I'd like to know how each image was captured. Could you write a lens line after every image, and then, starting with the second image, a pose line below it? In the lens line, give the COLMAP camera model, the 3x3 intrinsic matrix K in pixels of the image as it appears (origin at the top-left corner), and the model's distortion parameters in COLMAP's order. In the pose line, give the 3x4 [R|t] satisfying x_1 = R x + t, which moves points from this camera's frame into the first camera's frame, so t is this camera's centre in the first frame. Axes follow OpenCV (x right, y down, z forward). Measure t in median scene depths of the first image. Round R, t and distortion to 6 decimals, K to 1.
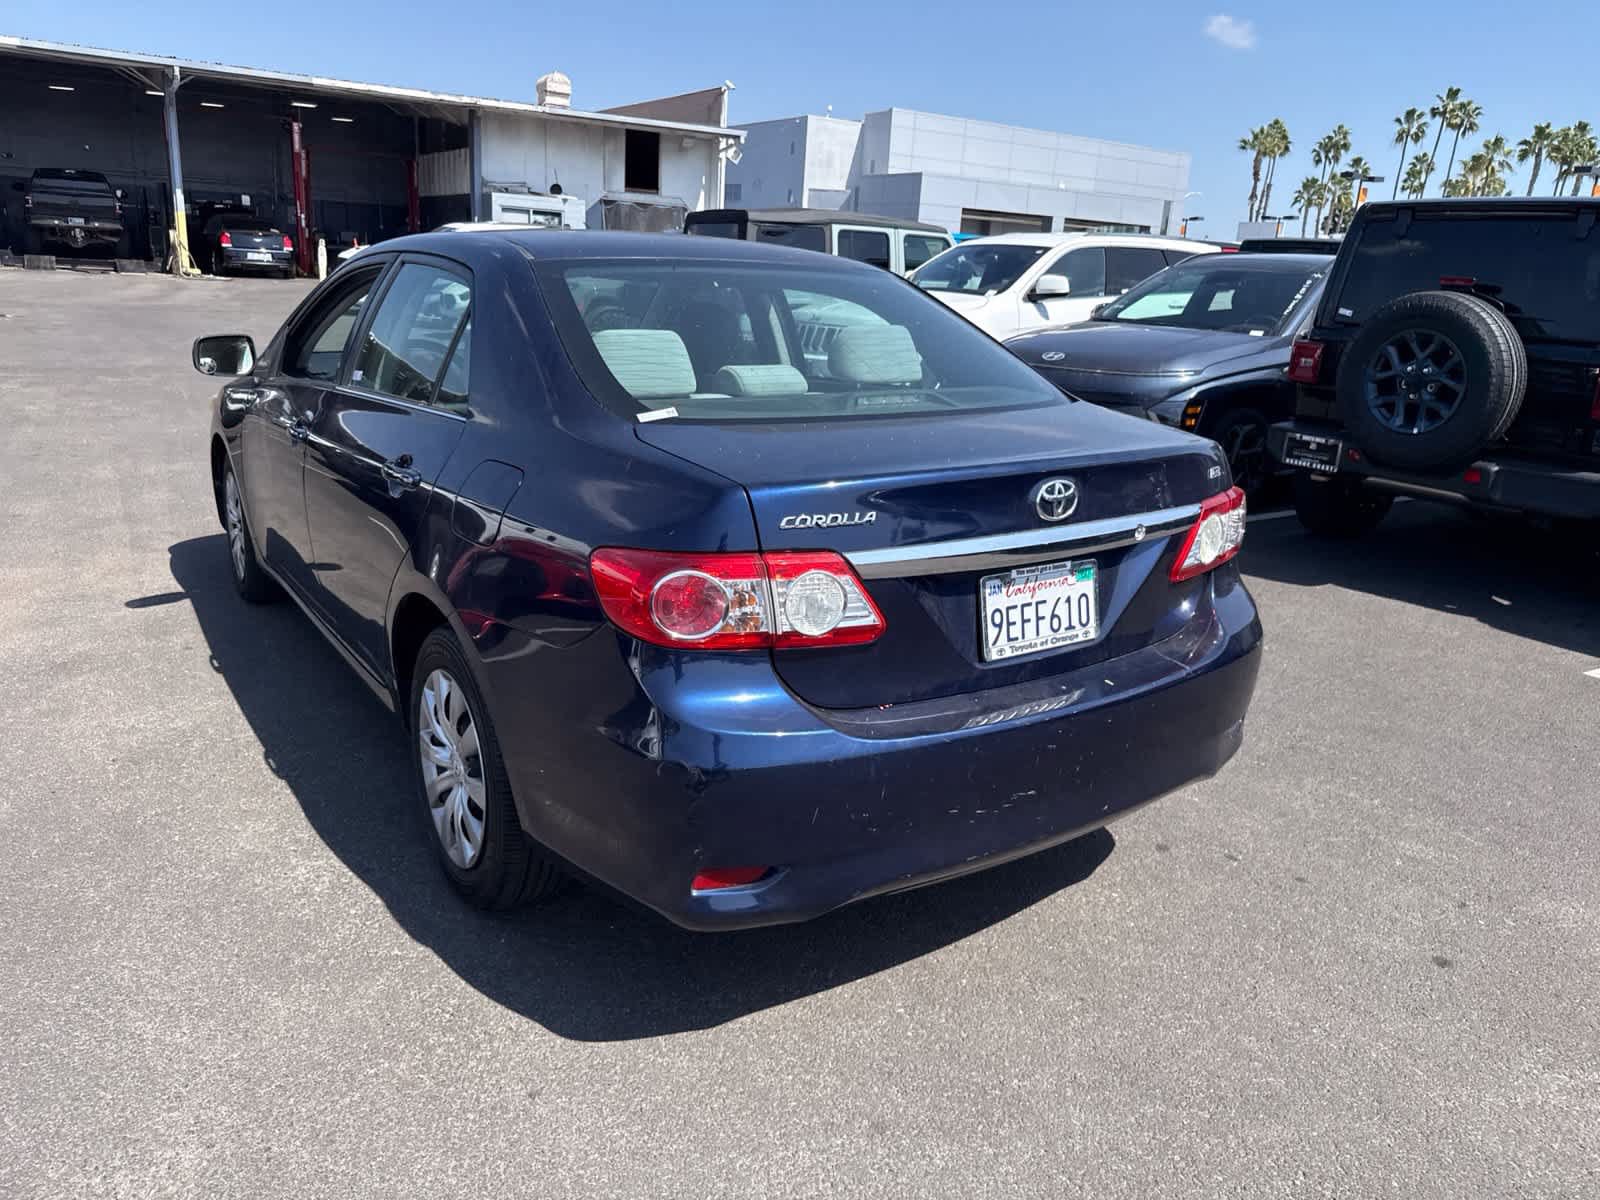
lens RADIAL K [[1137.5, 0, 803.8], [0, 1137.5, 589.4], [0, 0, 1]] dist [0.023323, -0.026737]
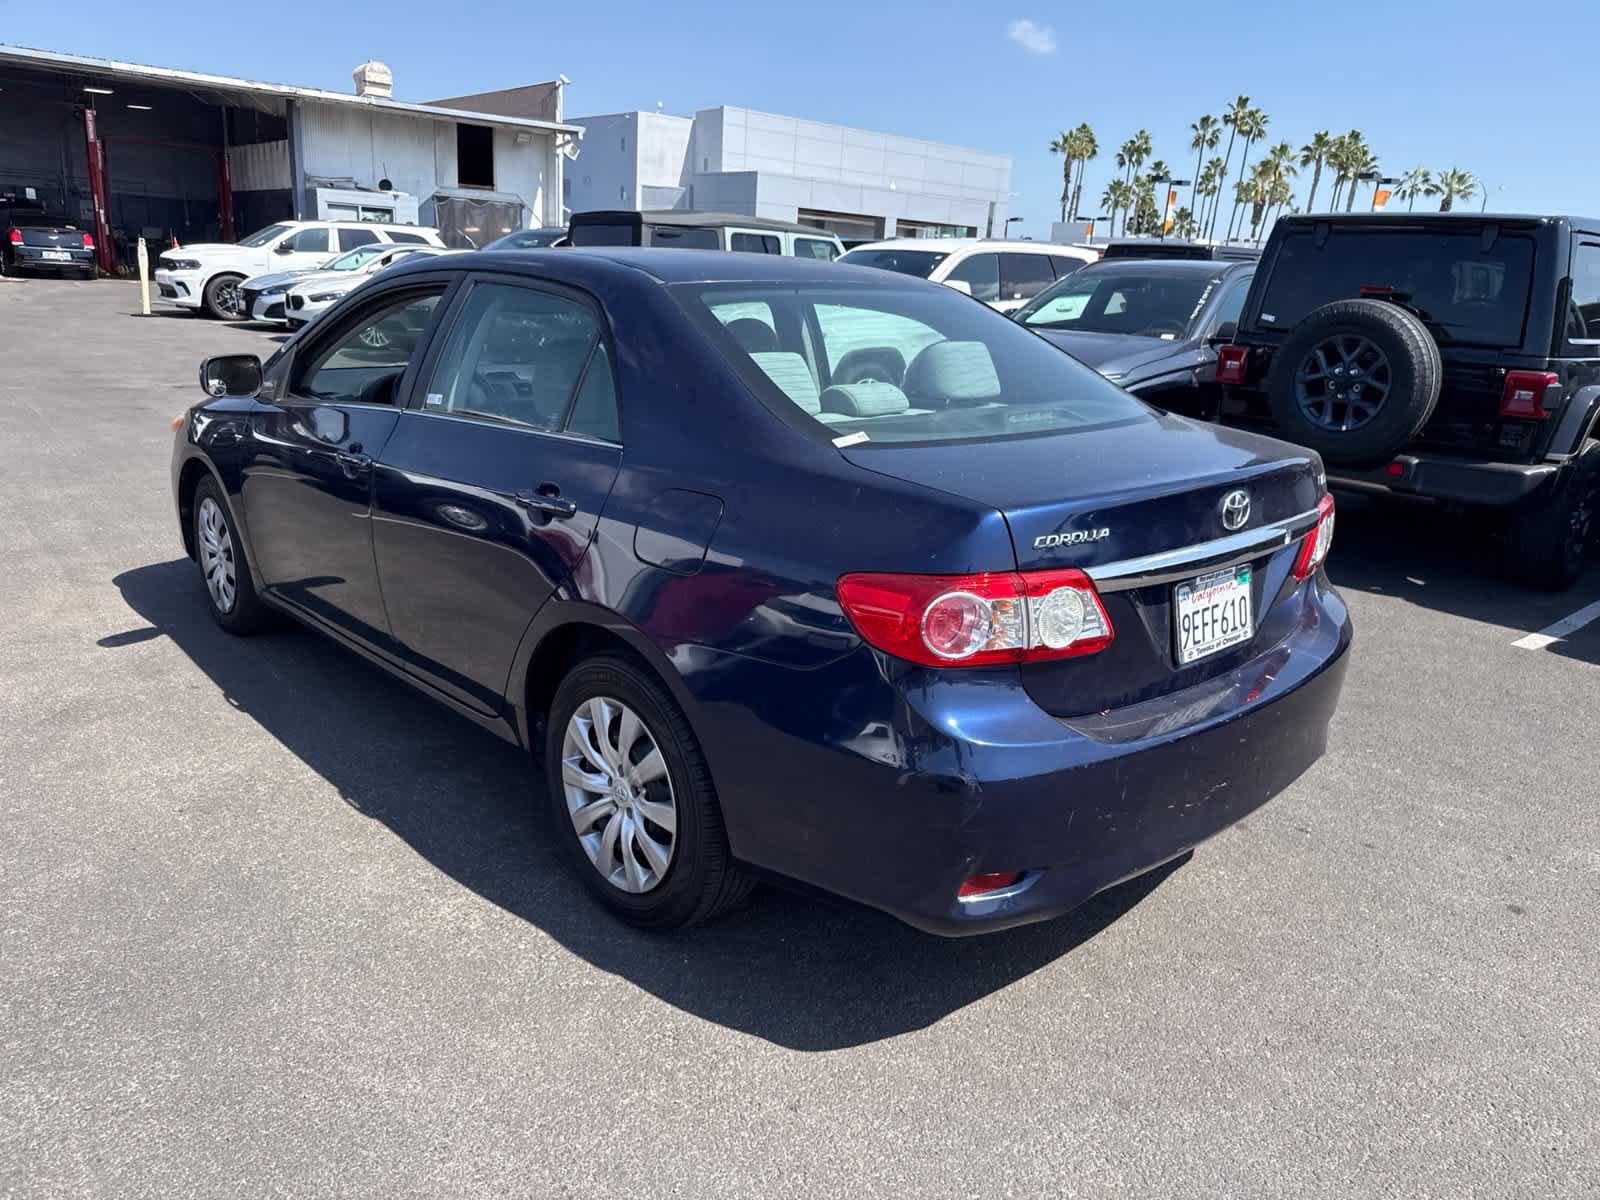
lens RADIAL K [[1137.5, 0, 801.9], [0, 1137.5, 605.1], [0, 0, 1]] dist [0.023323, -0.026737]
pose [[0.988996, -0.042060, 0.141836, -0.149451], [0.039995, 0.999049, 0.017383, -0.010956], [-0.142432, -0.011519, 0.989737, -0.004848]]
